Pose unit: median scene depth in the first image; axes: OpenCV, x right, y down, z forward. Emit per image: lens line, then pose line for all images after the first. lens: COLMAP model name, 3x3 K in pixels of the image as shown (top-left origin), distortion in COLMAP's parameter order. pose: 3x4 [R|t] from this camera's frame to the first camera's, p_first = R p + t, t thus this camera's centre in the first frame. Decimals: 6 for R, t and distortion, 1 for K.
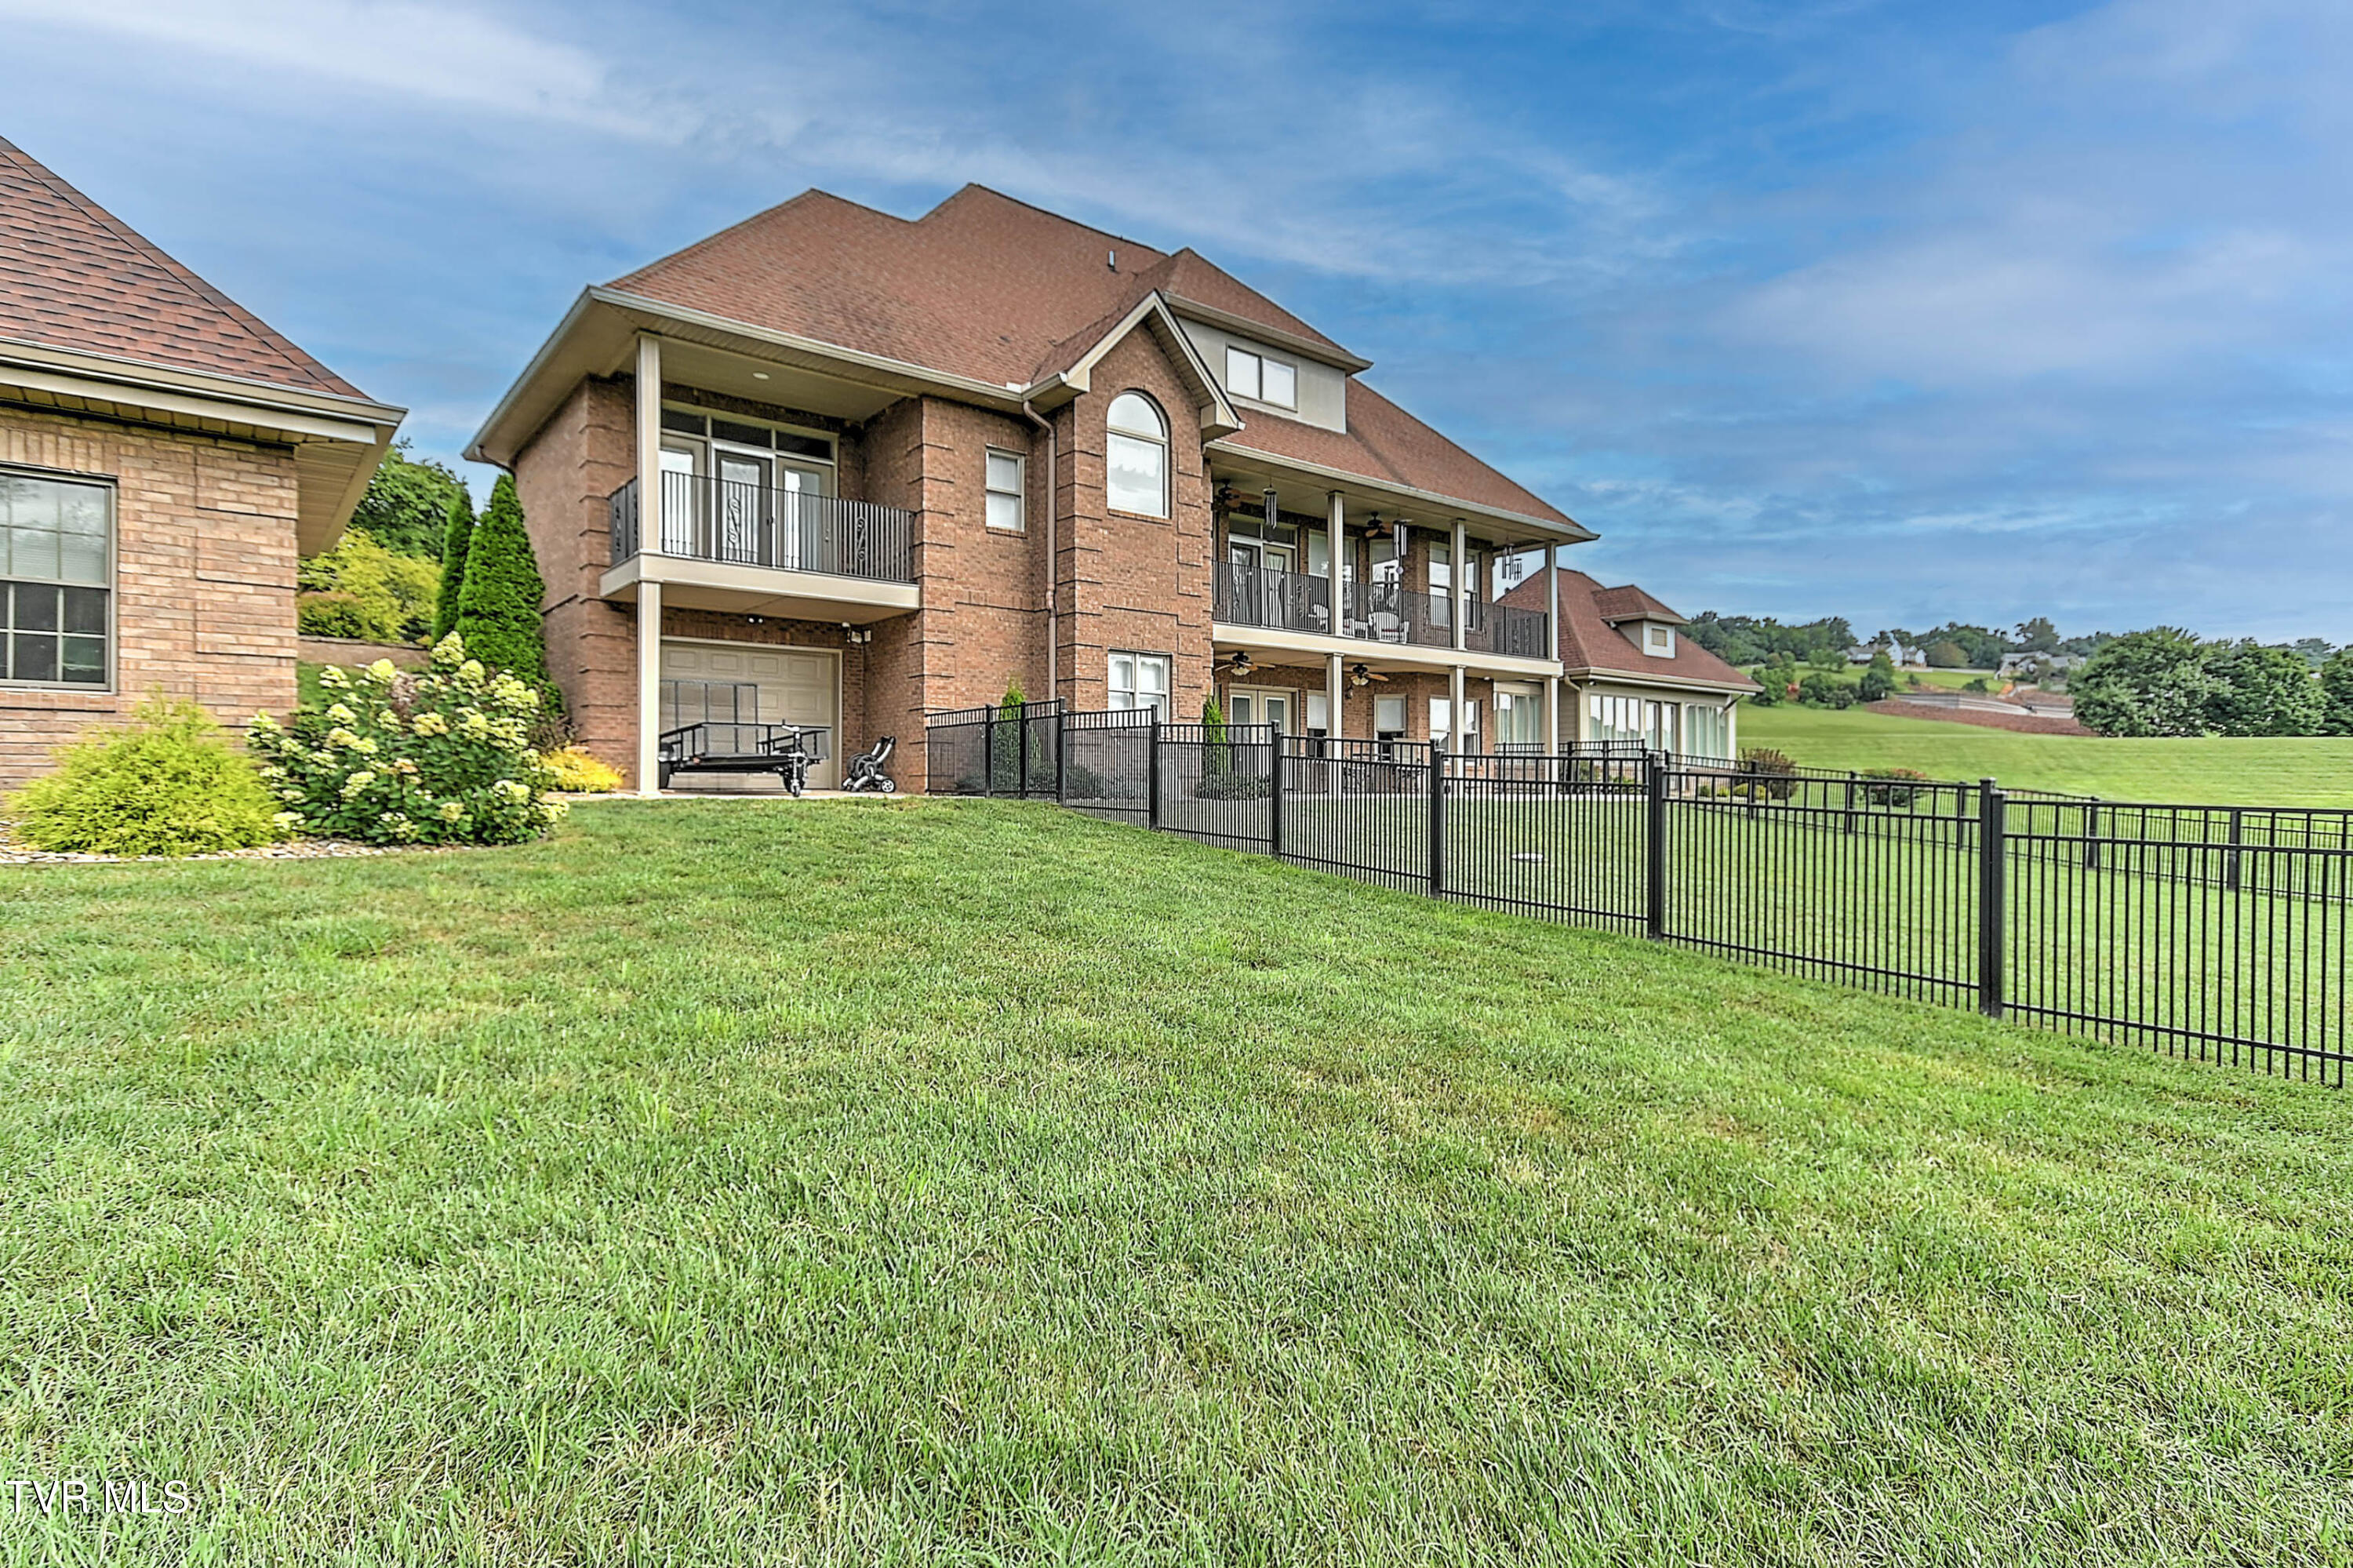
lens RADIAL K [[1218.2, 0, 1176.5], [0, 1218.2, 784.0], [0, 0, 1]] dist [0.032717, 0.000359]
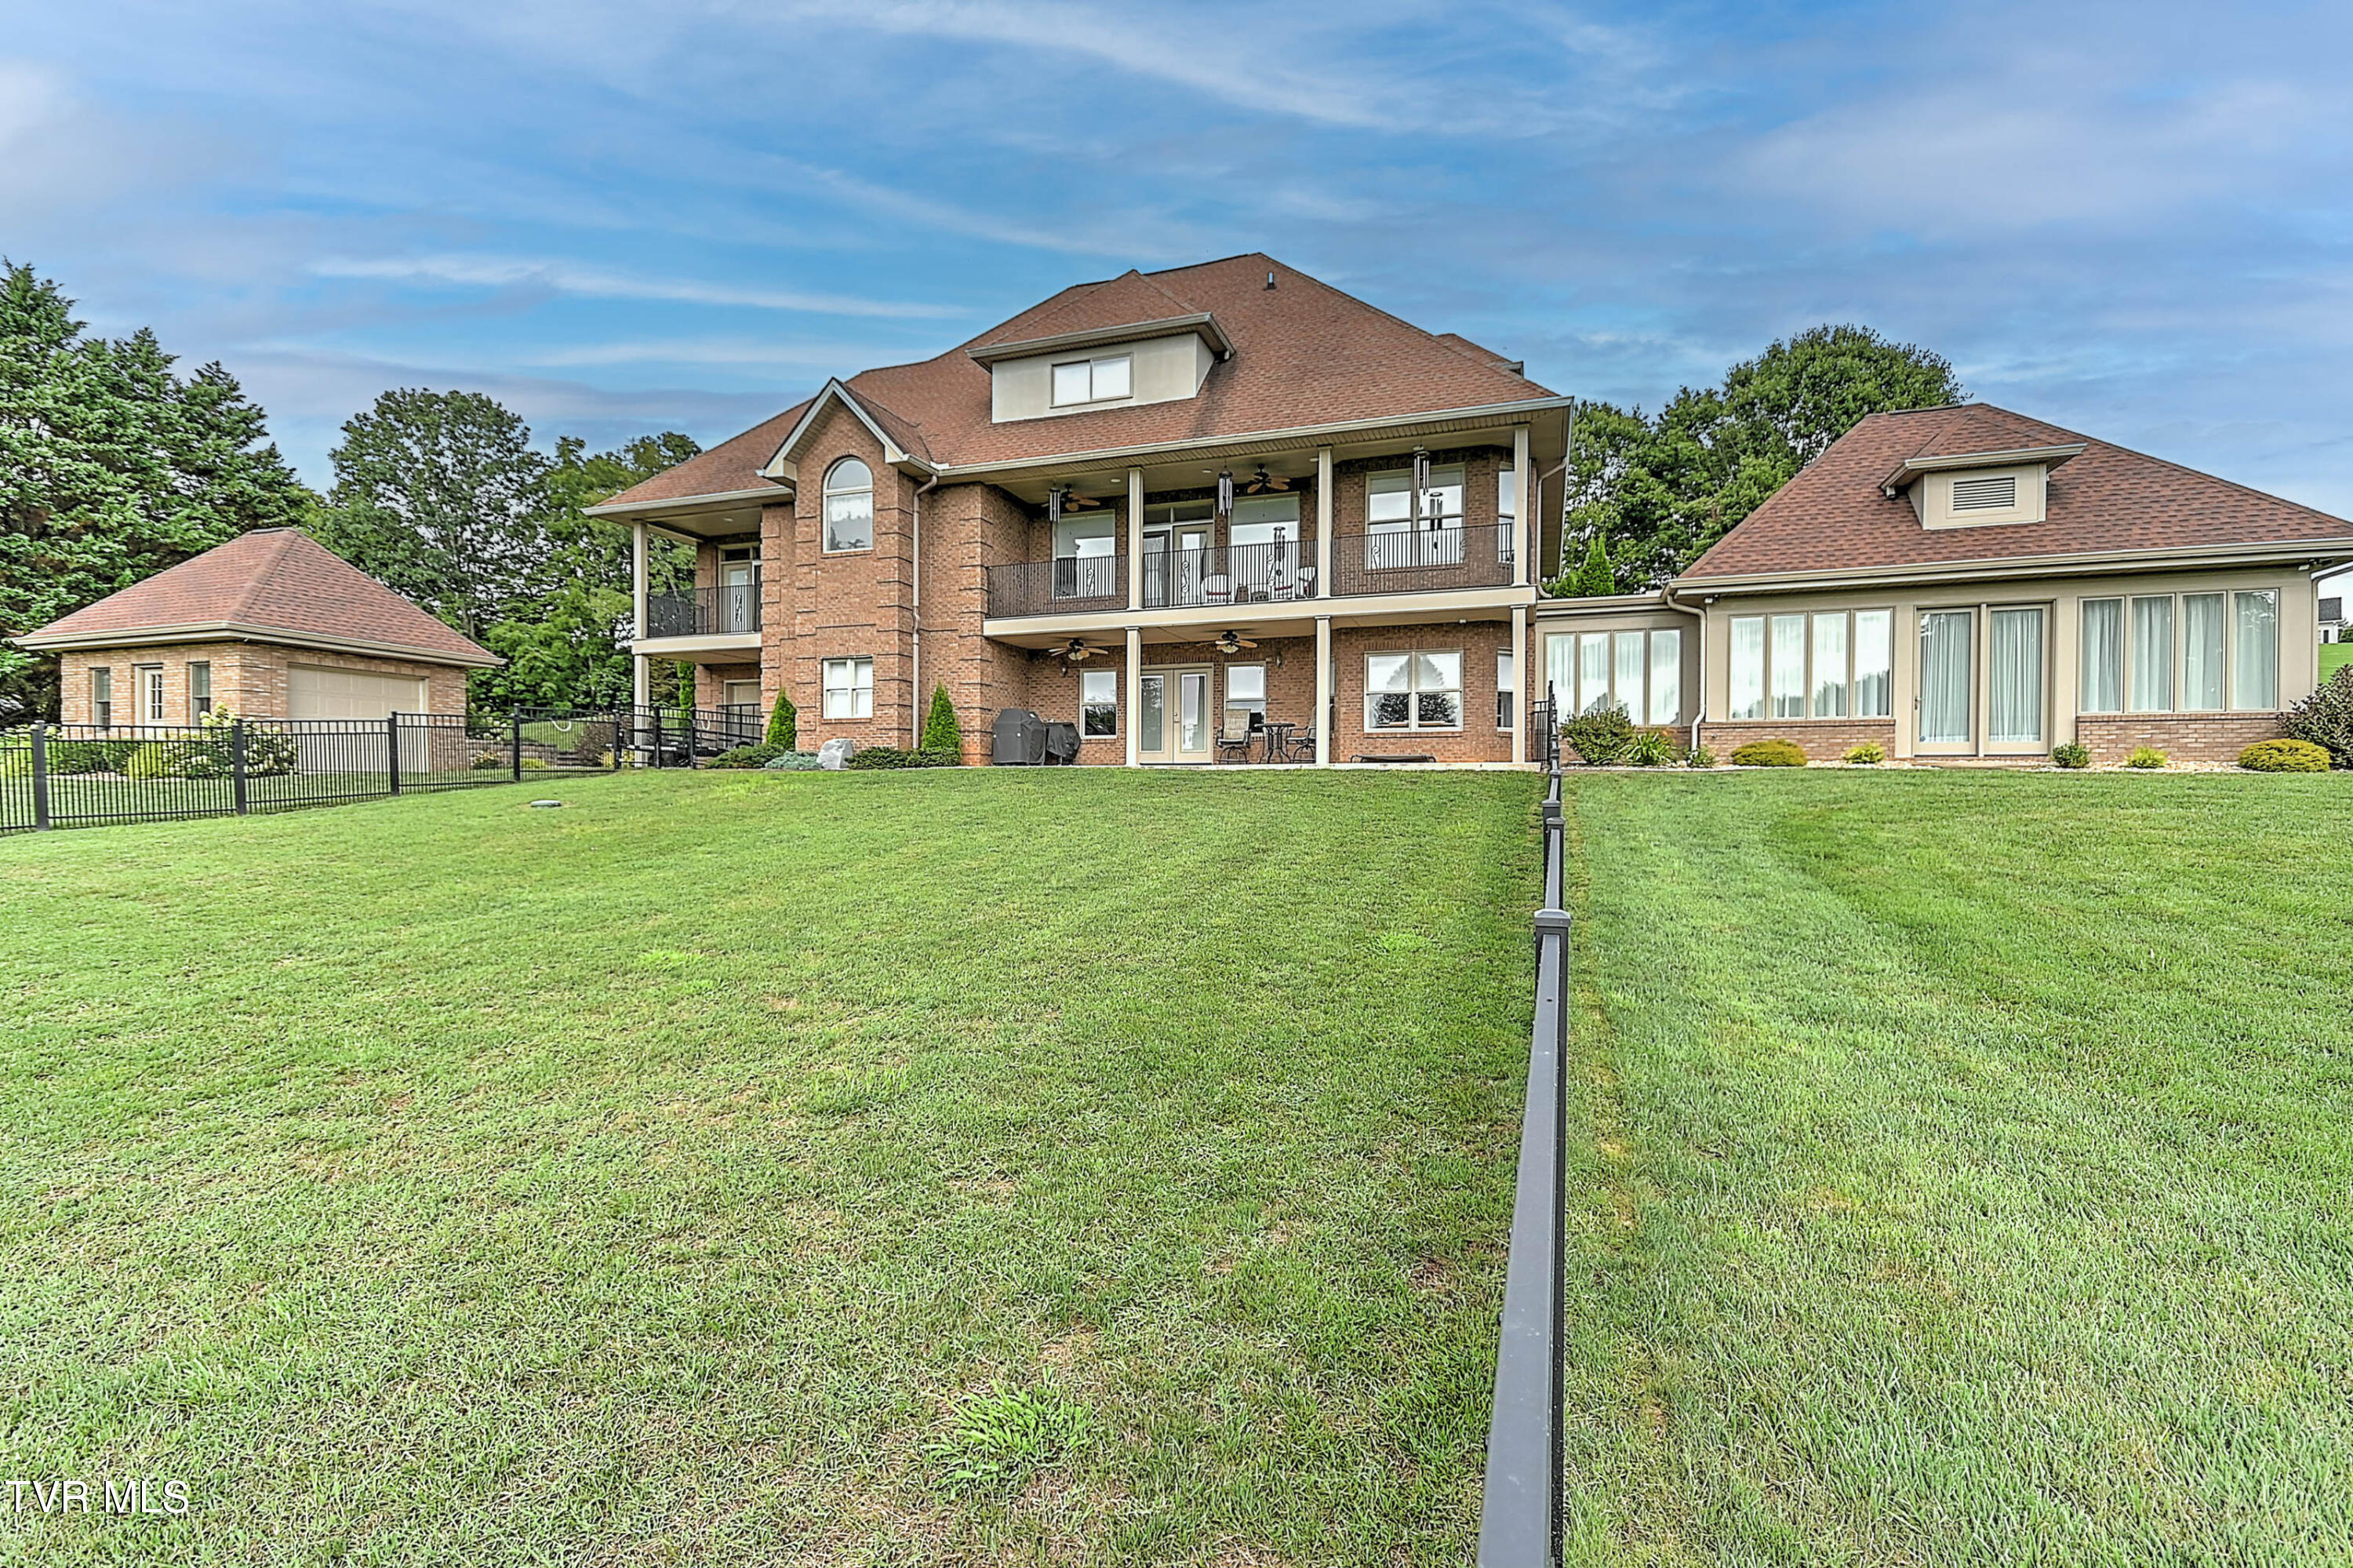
lens RADIAL K [[1047.8, 0, 1148.2], [0, 1047.8, 794.5], [0, 0, 1]] dist [0.020741, -0.000411]
pose [[0.500180, 0.003874, -0.865913, 0.910965], [0.002278, 0.999981, 0.005790, 0.026511], [0.865918, -0.004869, 0.500162, 0.591726]]
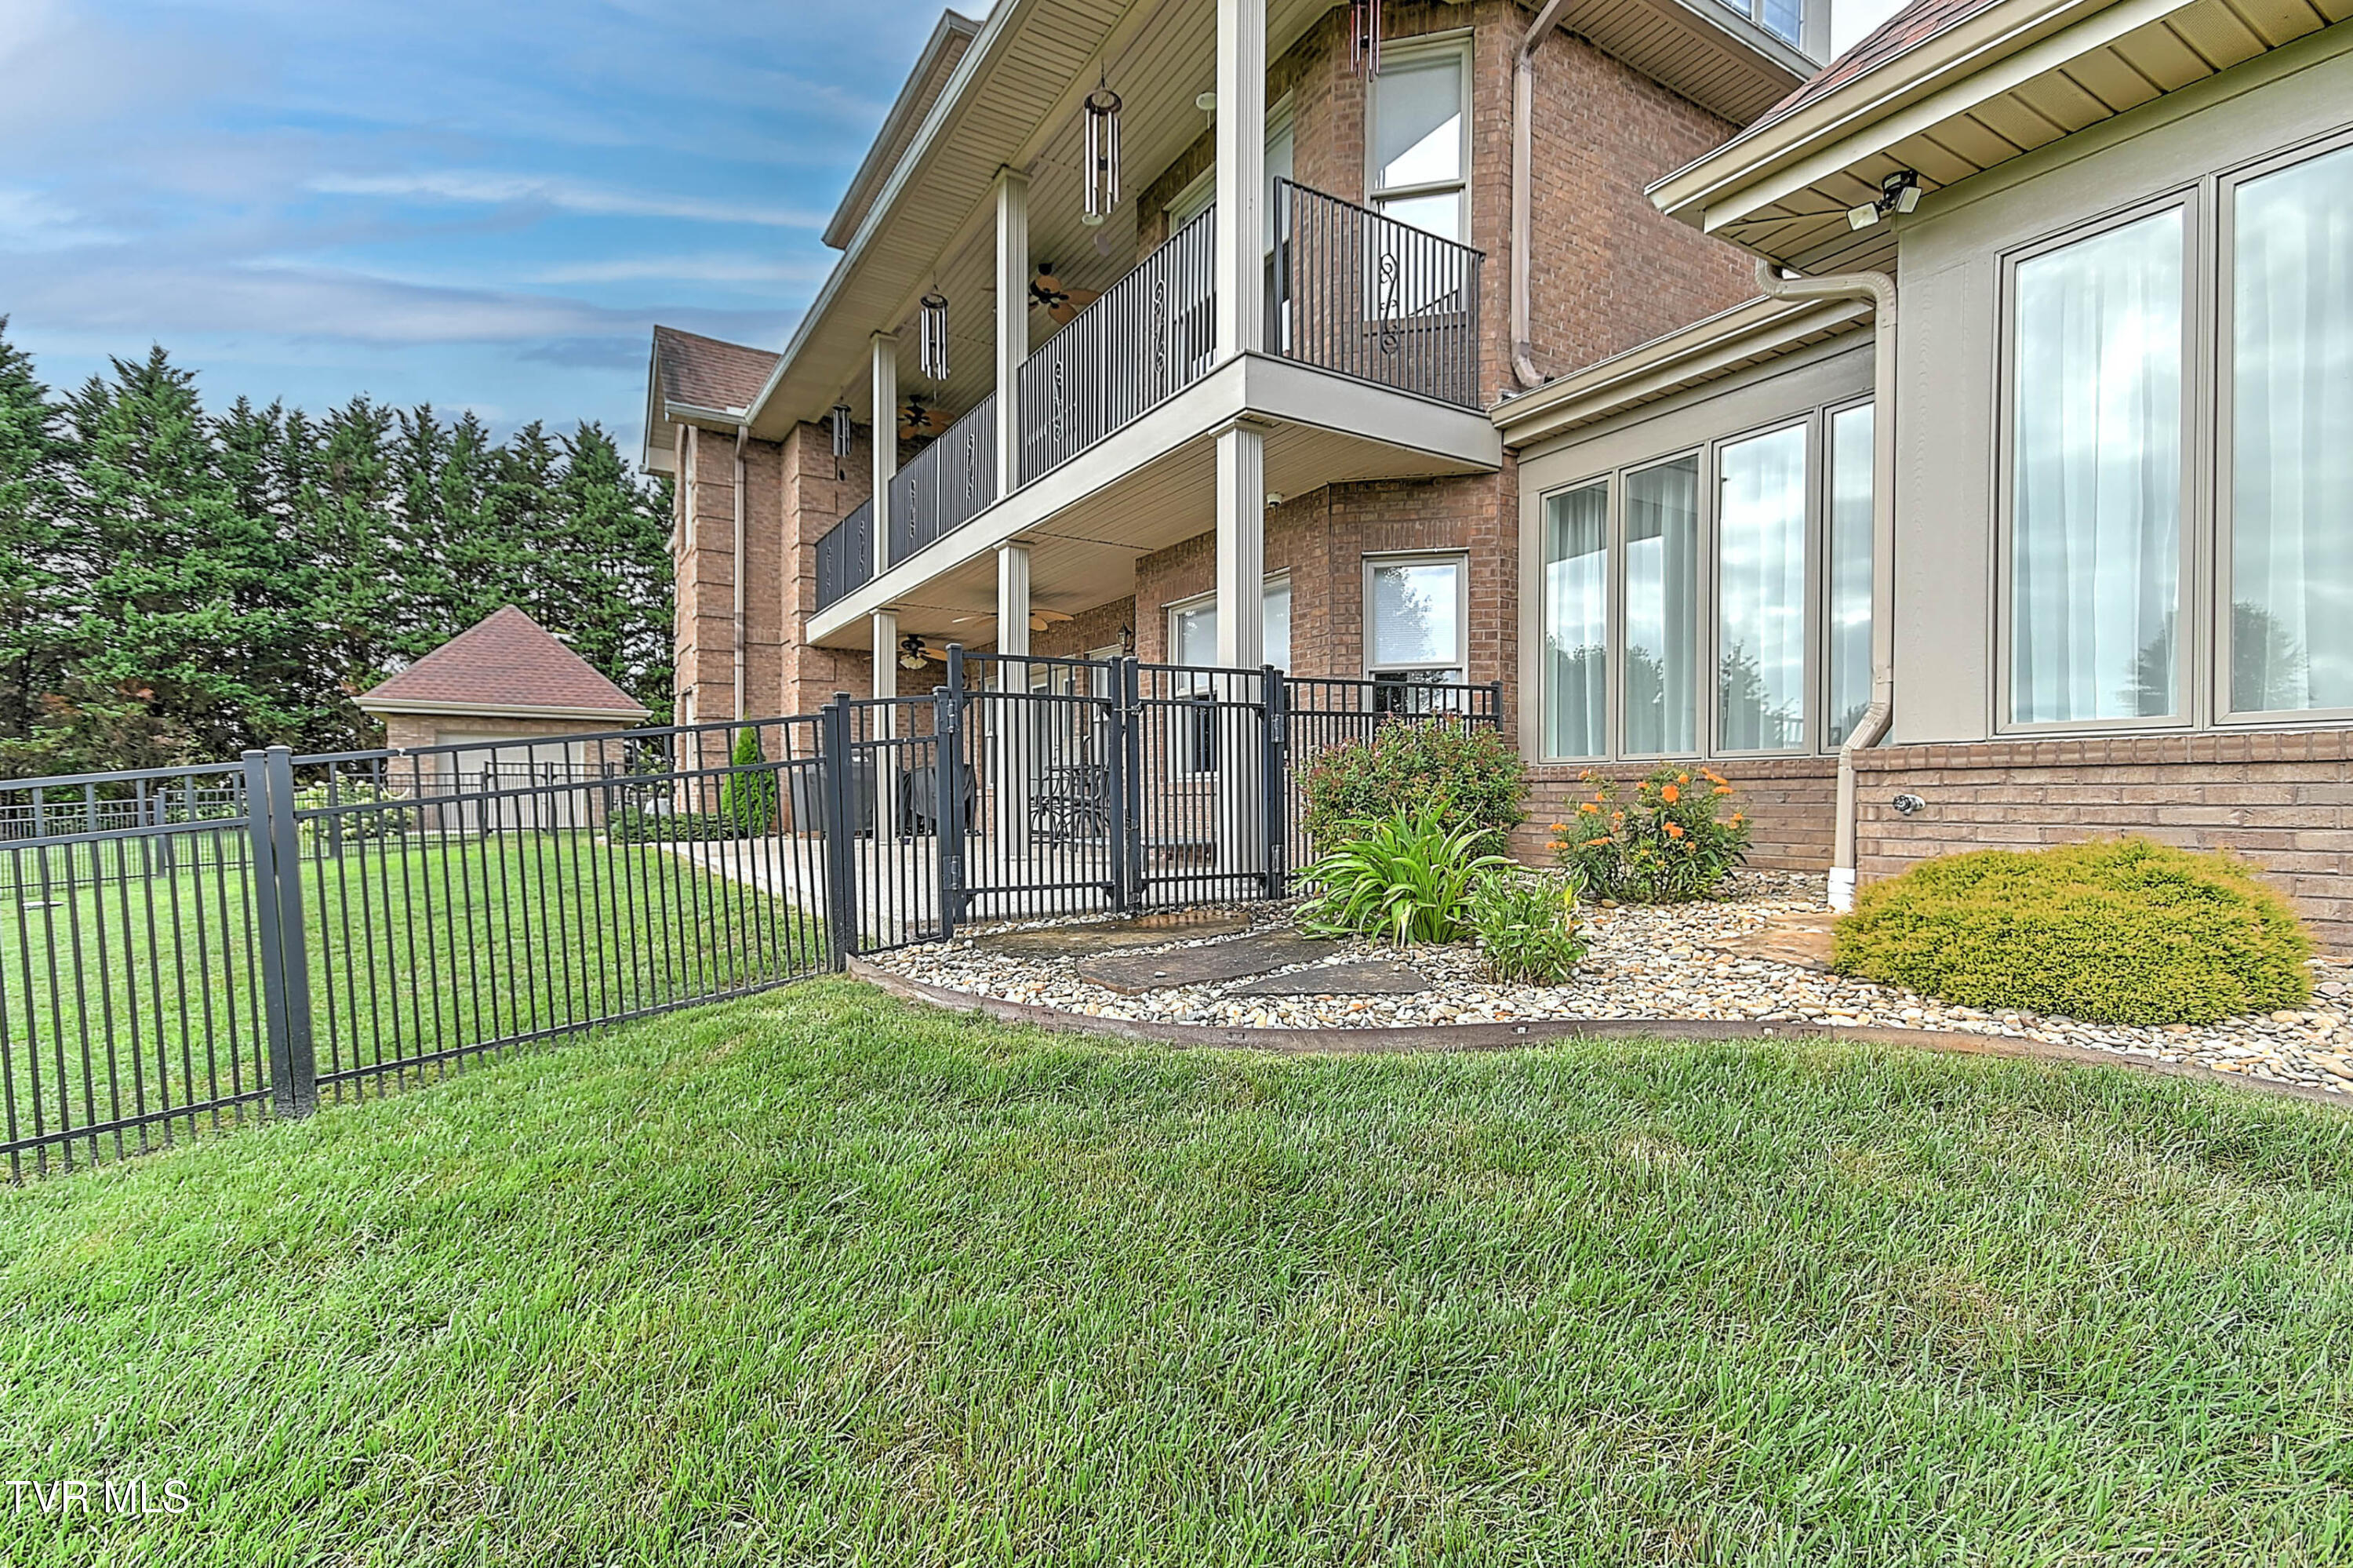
lens RADIAL K [[1070.5, 0, 1154.2], [0, 1070.5, 792.8], [0, 0, 1]] dist [0.027546, 0.000172]
pose [[-0.143122, -0.008626, -0.989668, 0.646387], [0.006485, 0.999932, -0.009654, -0.011845], [0.989684, -0.007800, -0.143056, 1.240672]]
